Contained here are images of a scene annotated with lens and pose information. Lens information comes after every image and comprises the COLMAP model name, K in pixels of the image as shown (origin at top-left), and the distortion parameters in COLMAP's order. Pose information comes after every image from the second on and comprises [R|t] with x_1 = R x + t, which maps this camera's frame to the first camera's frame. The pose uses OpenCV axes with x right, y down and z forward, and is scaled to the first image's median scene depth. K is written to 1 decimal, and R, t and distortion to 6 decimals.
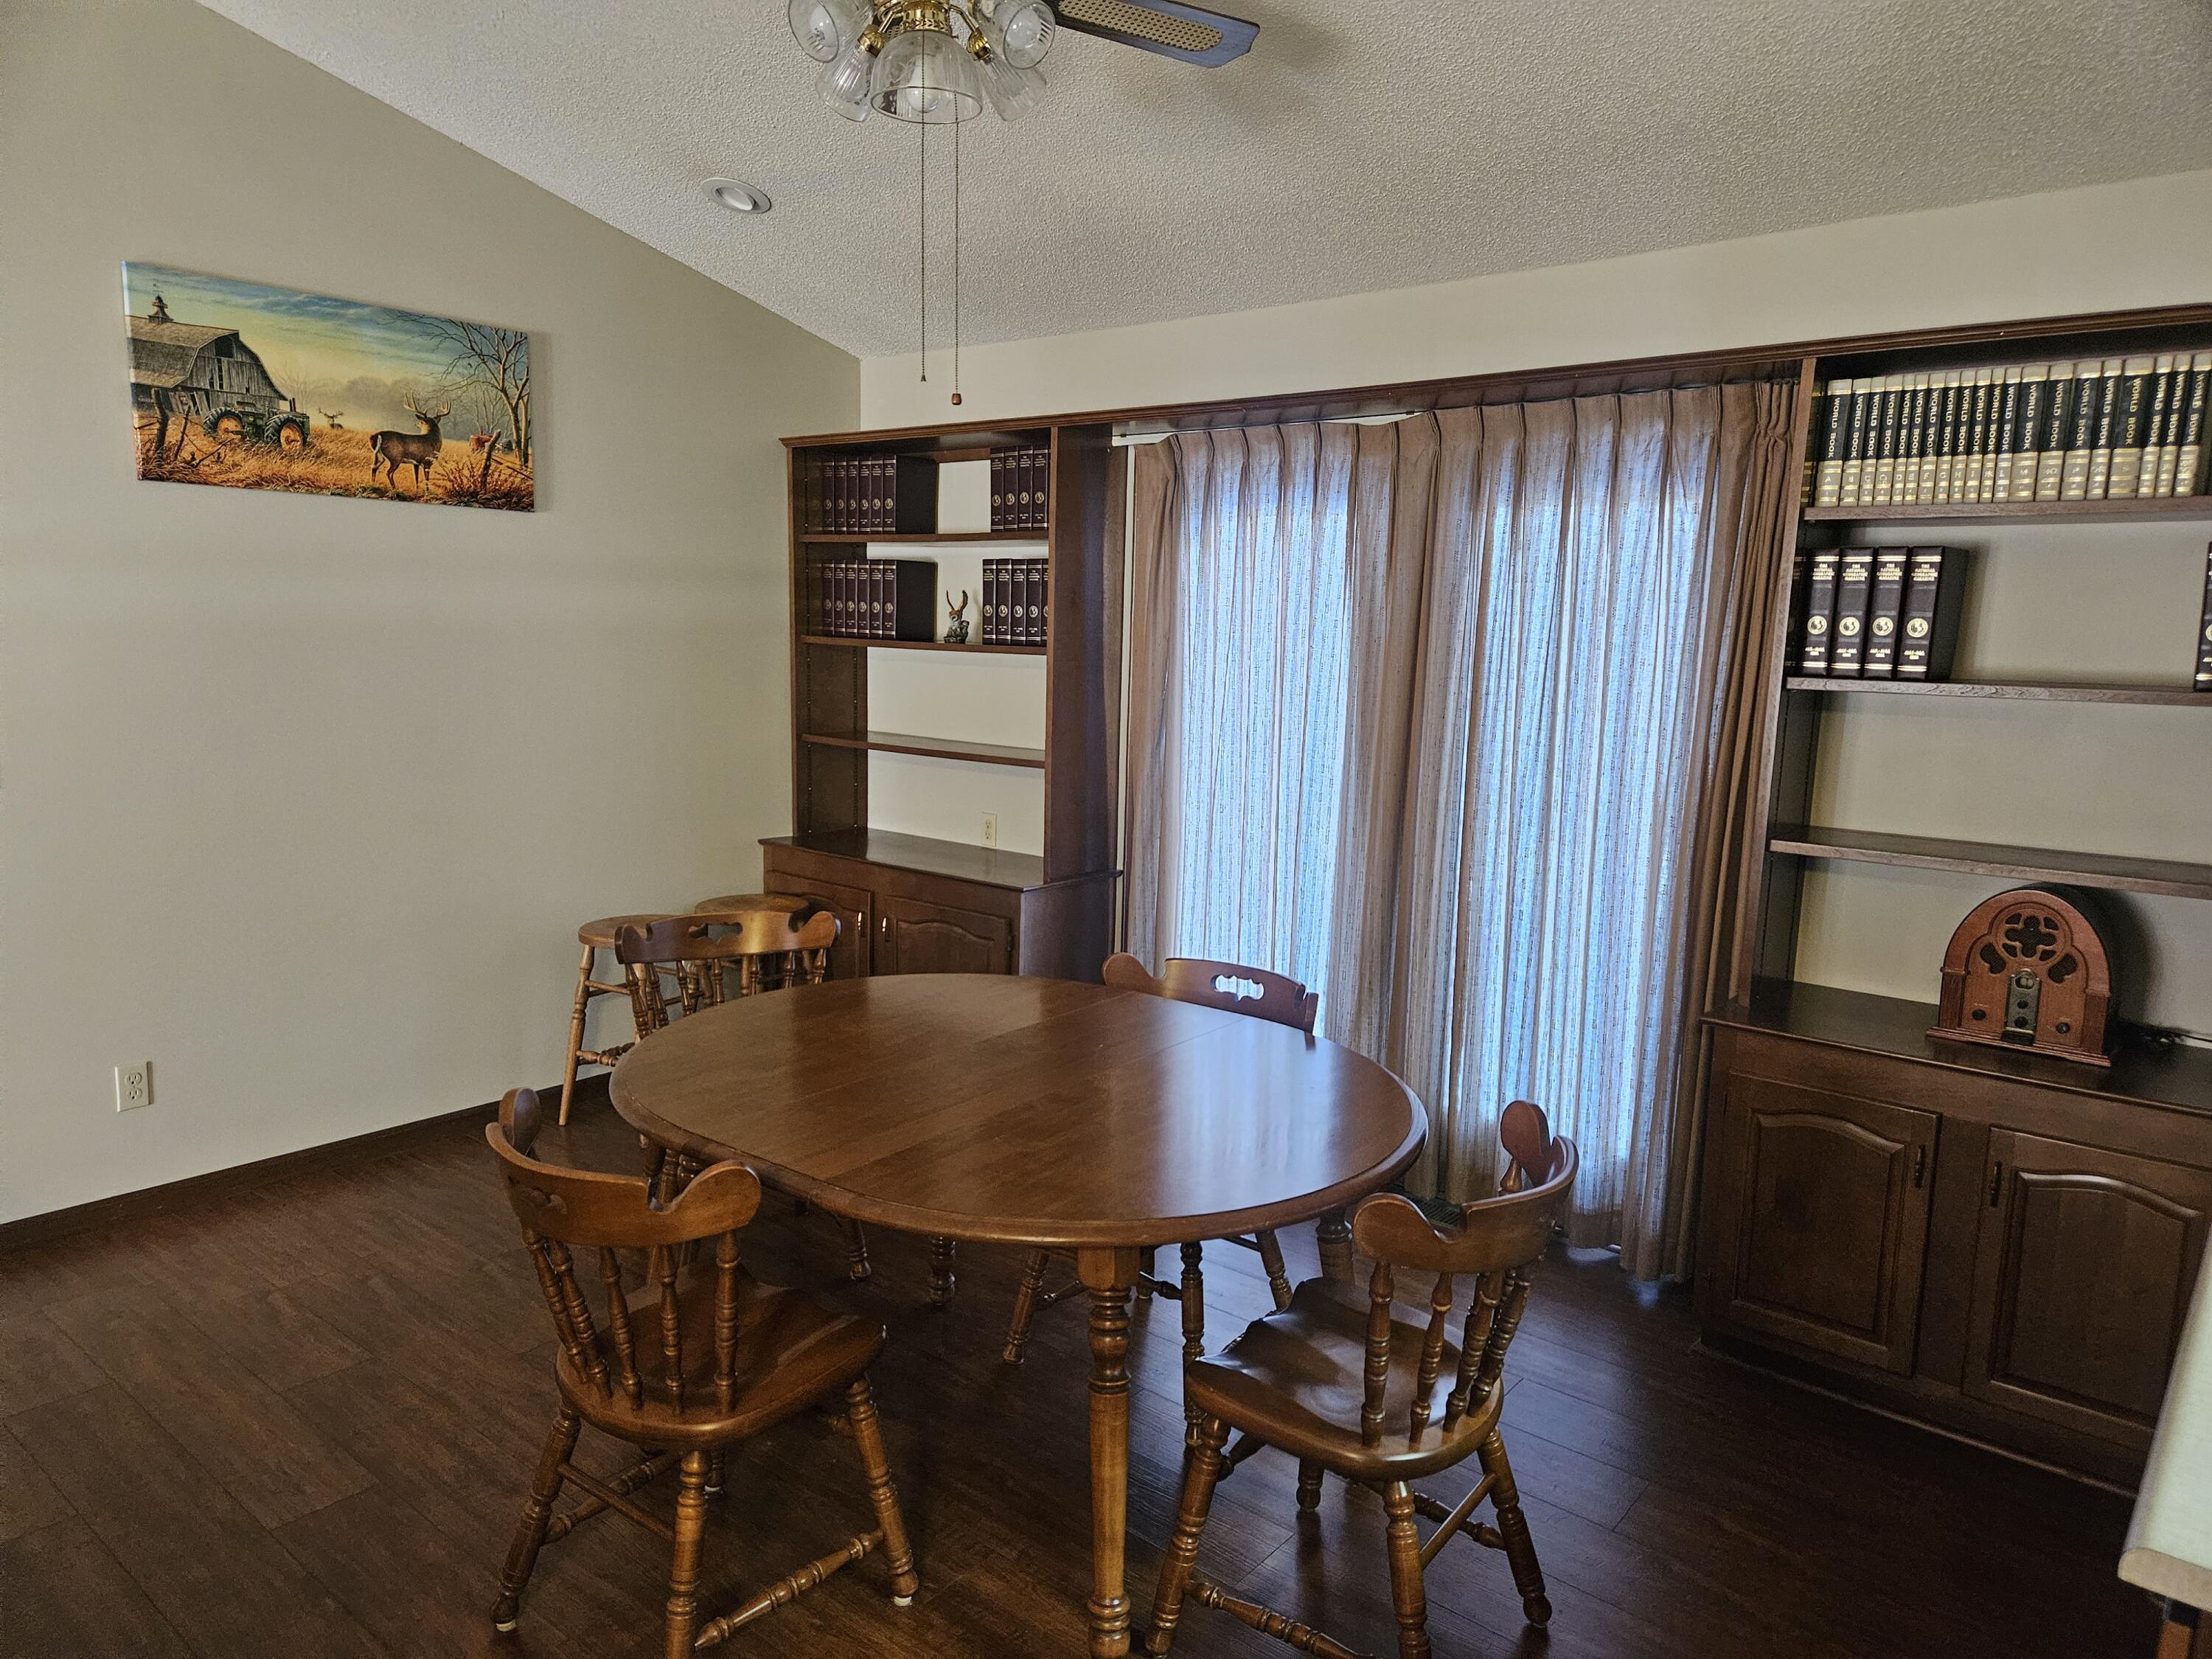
lens RADIAL K [[1463.5, 0, 1116.9], [0, 1463.5, 853.4], [0, 0, 1]] dist [0.085271, -0.062770]
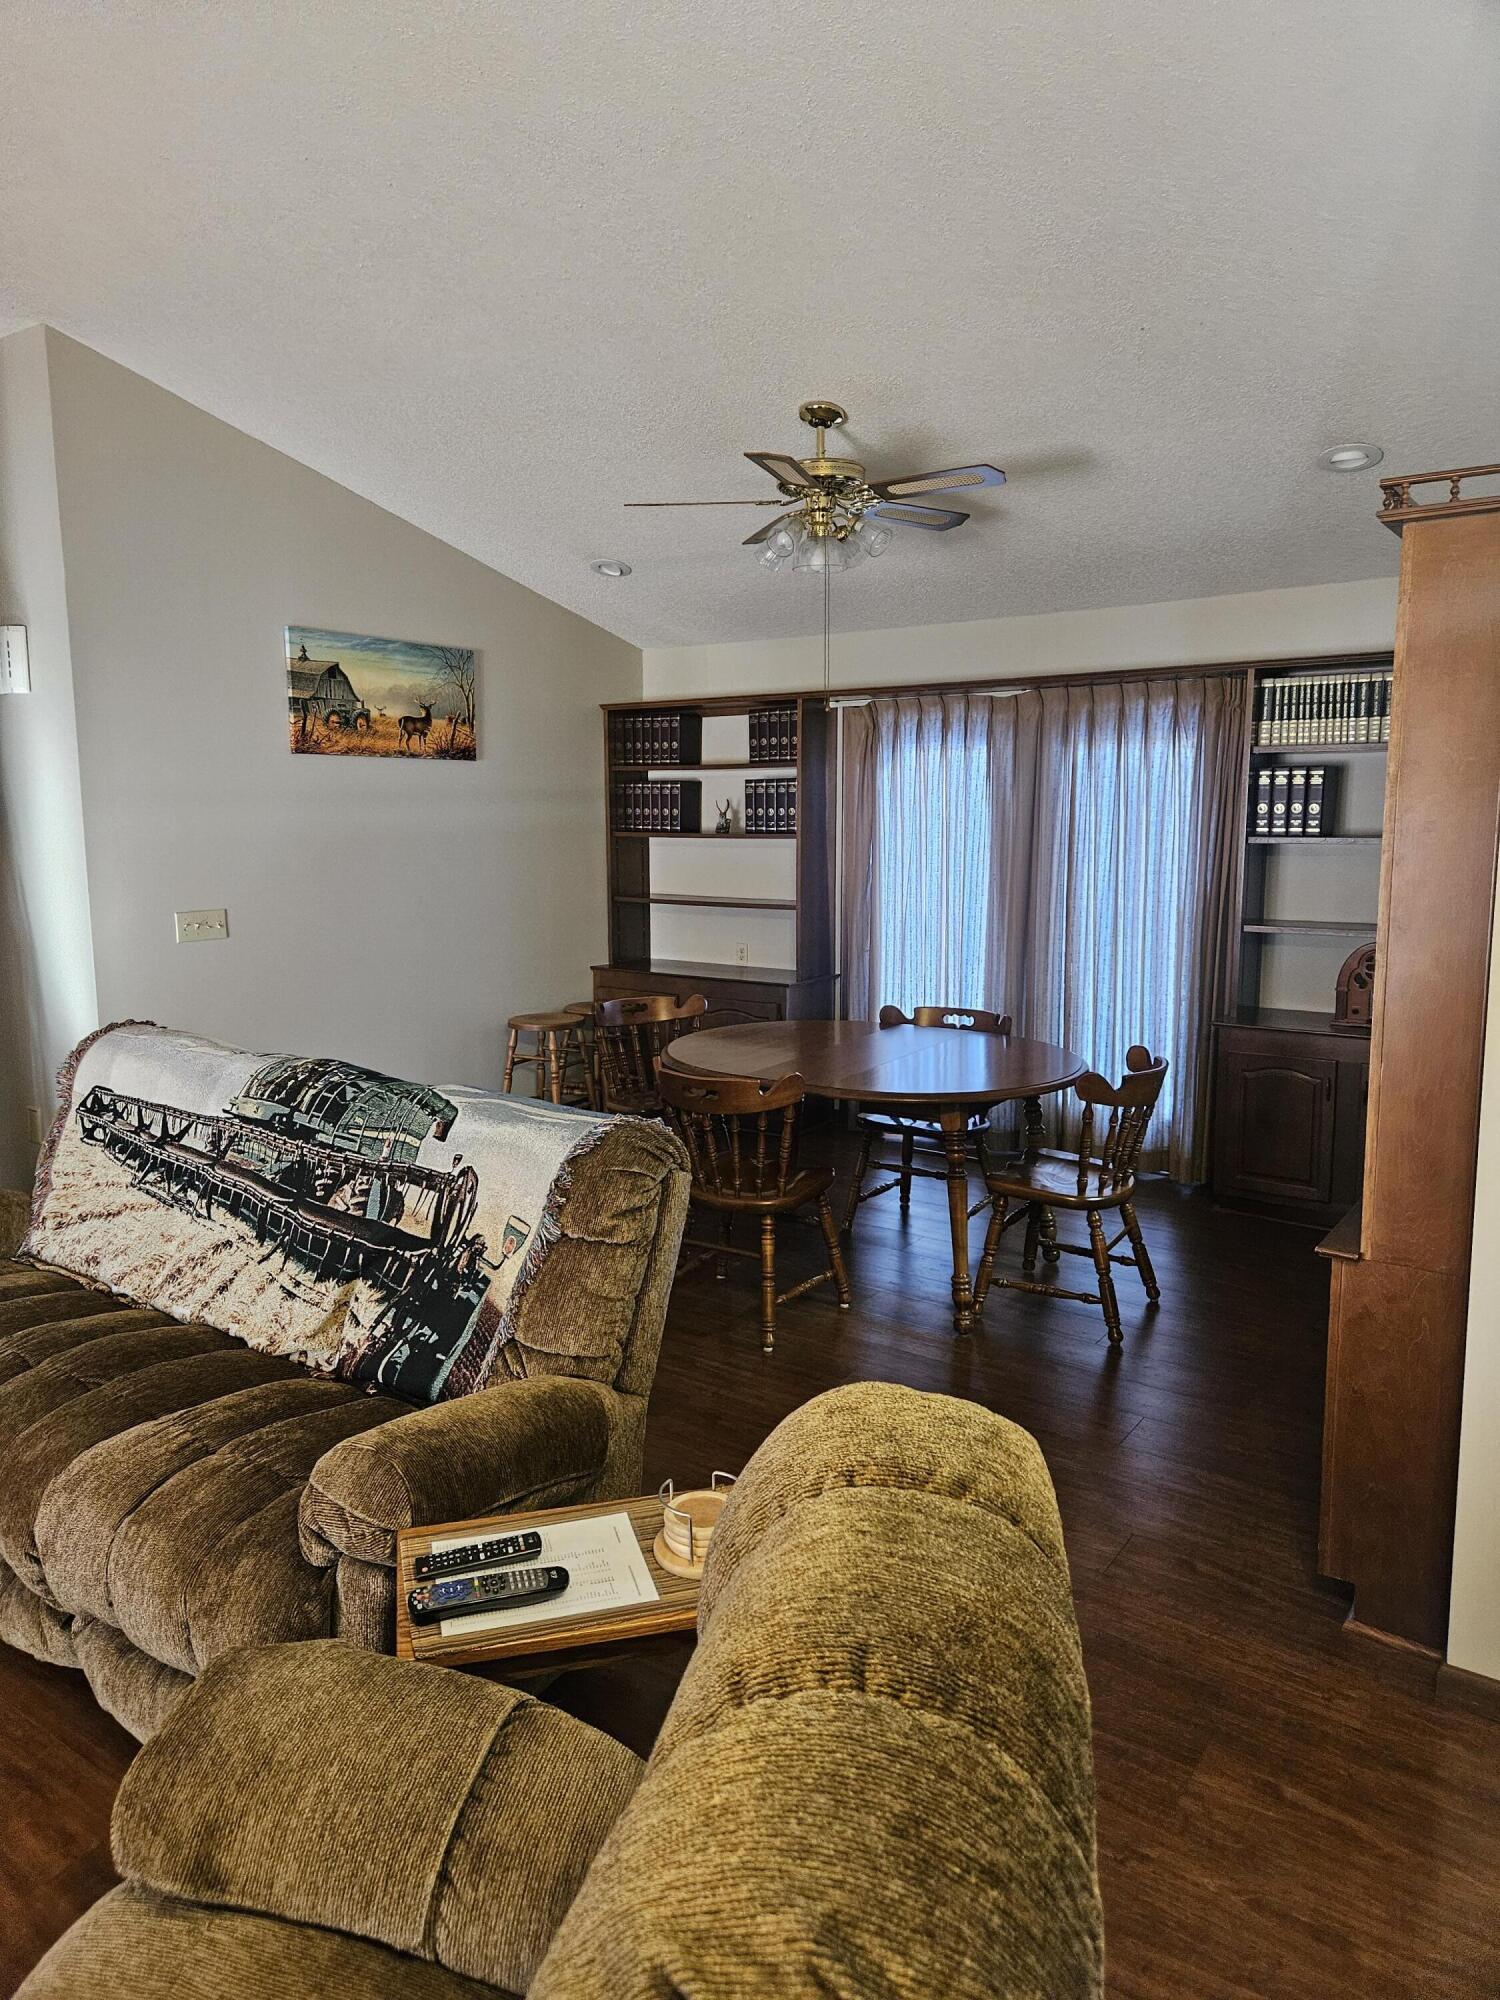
lens RADIAL K [[1310.9, 0, 750.6], [0, 1310.9, 984.0], [0, 0, 1]] dist [0.083721, -0.065943]
pose [[0.996763, -0.039390, 0.070089, -0.238872], [0.041096, 0.998889, -0.023073, 0.063516], [-0.069102, 0.025878, 0.997274, -0.493902]]
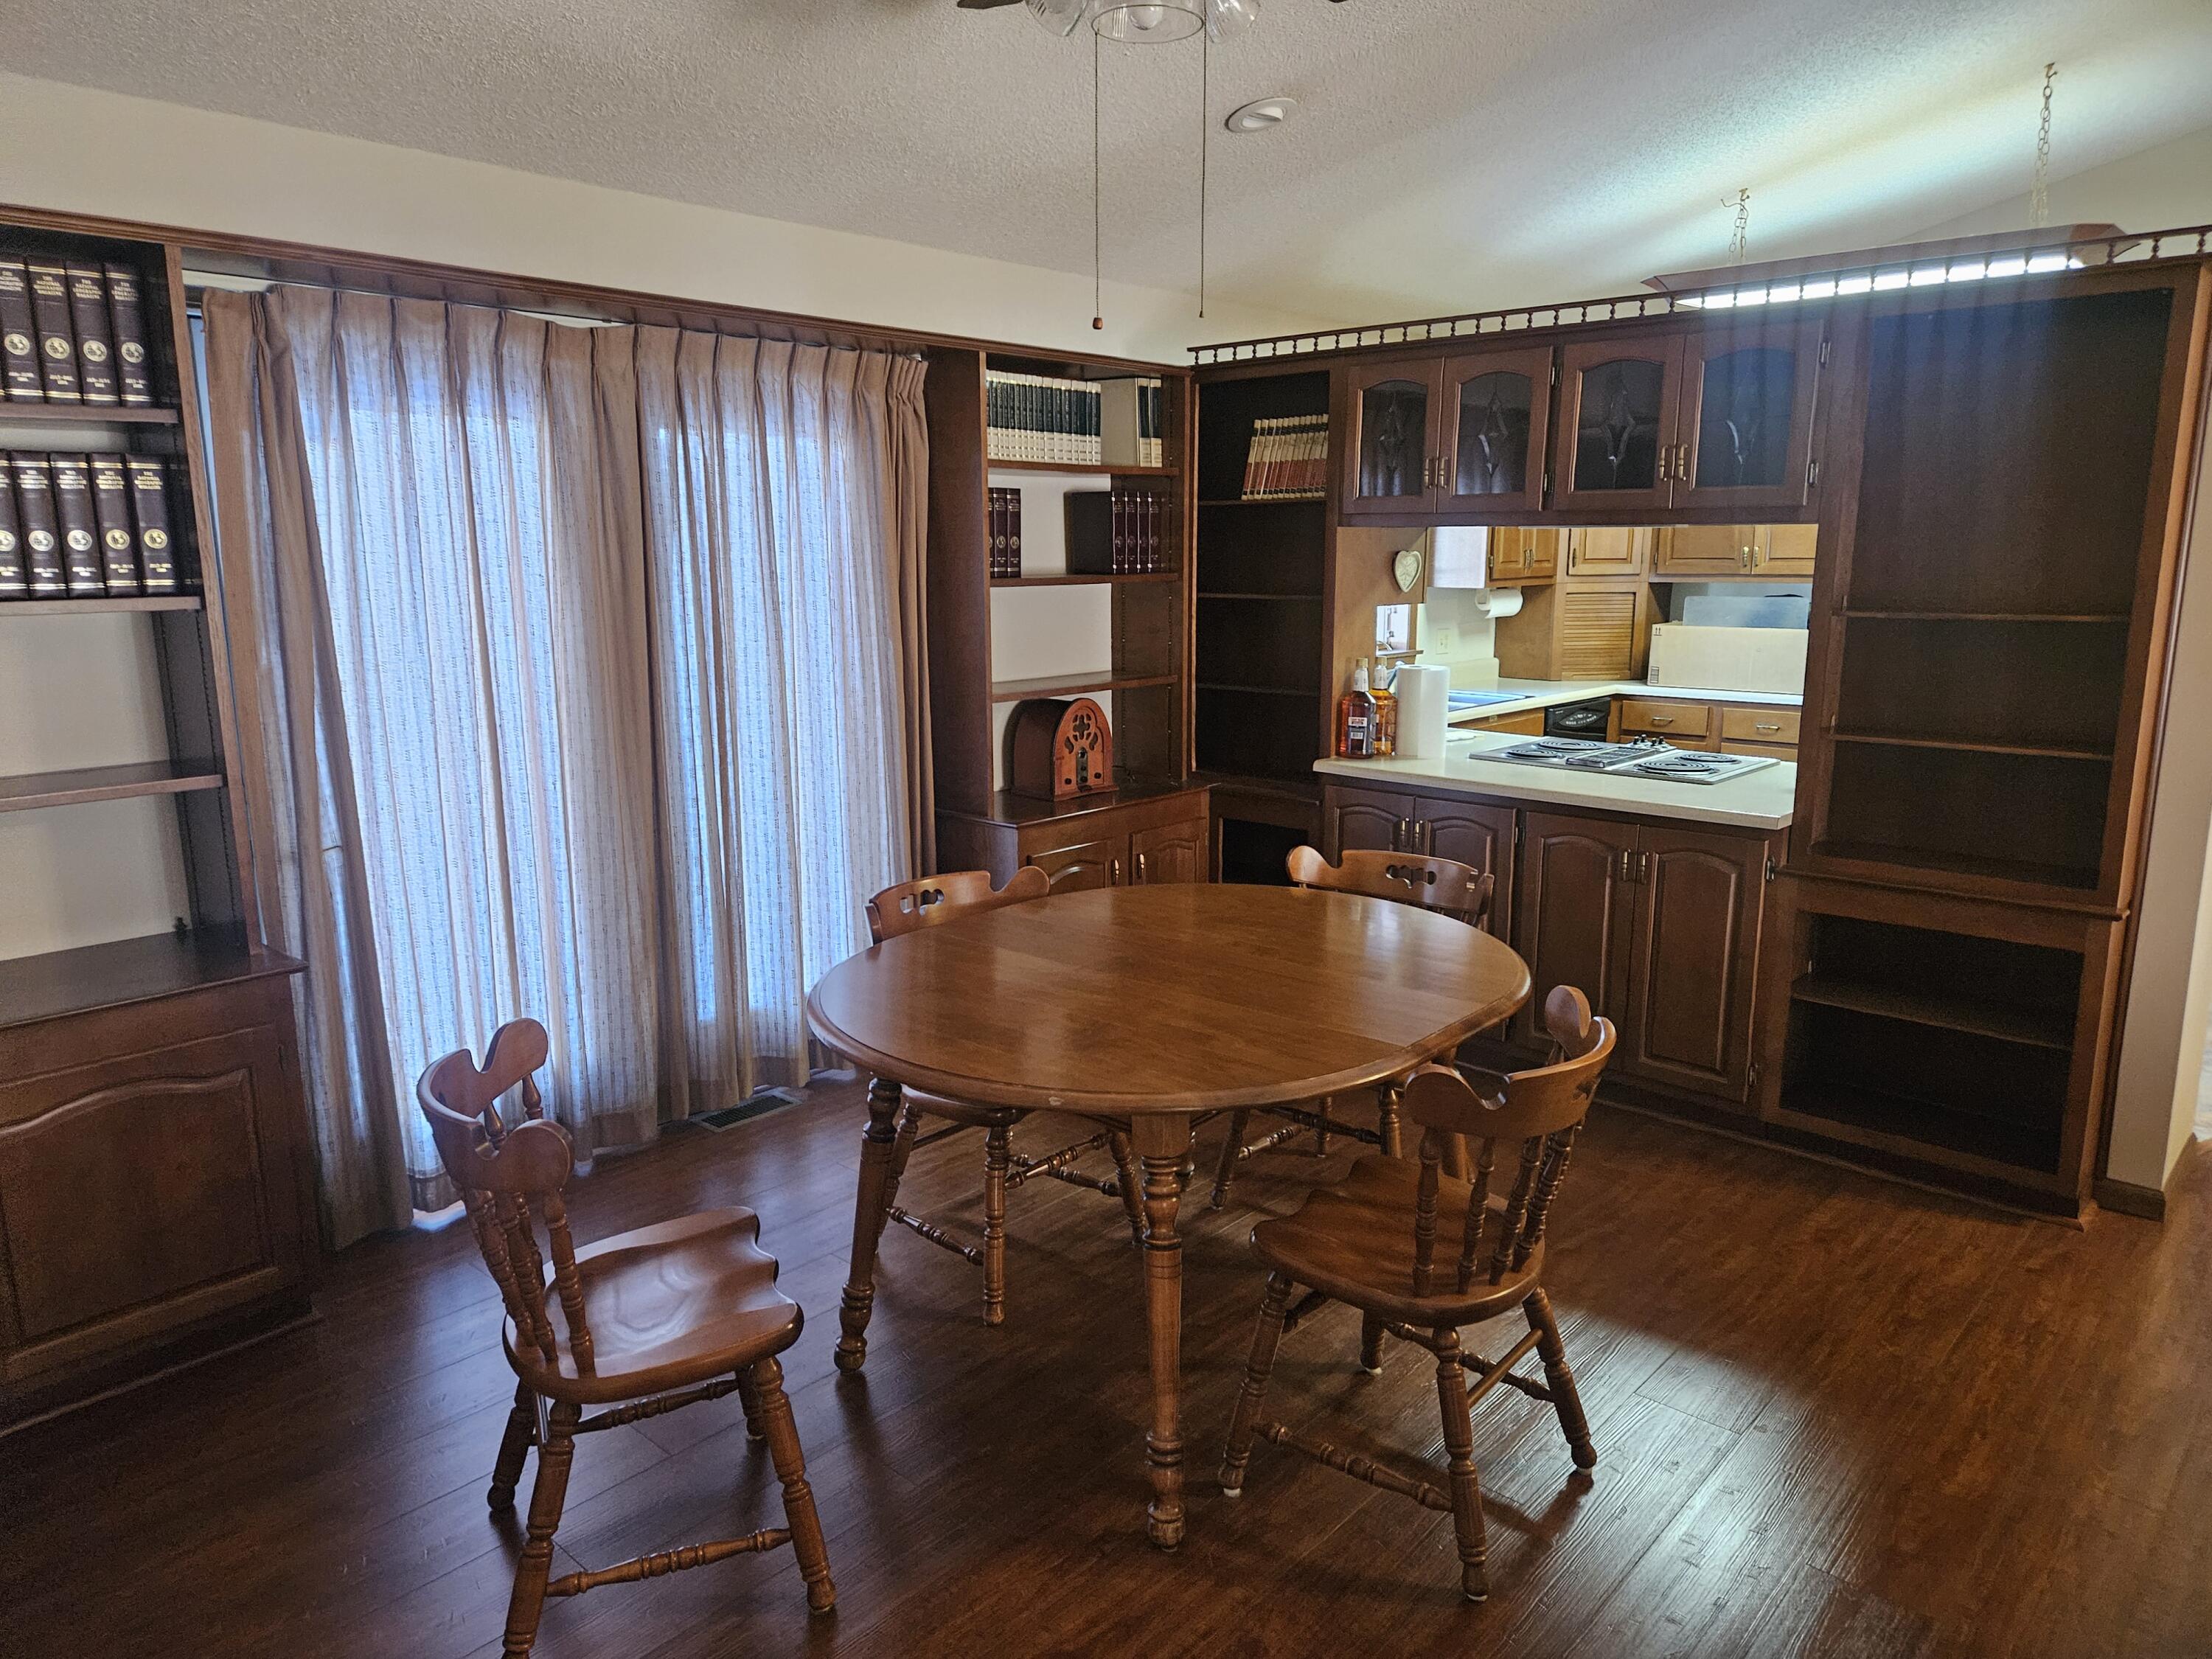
lens RADIAL K [[1449.9, 0, 1106.0], [0, 1449.9, 829.5], [0, 0, 1]] dist [0.083721, -0.065943]
pose [[0.058506, -0.213483, 0.975193, -0.782471], [0.167160, 0.965169, 0.201260, -0.122165], [-0.984192, 0.151239, 0.092154, 0.659060]]
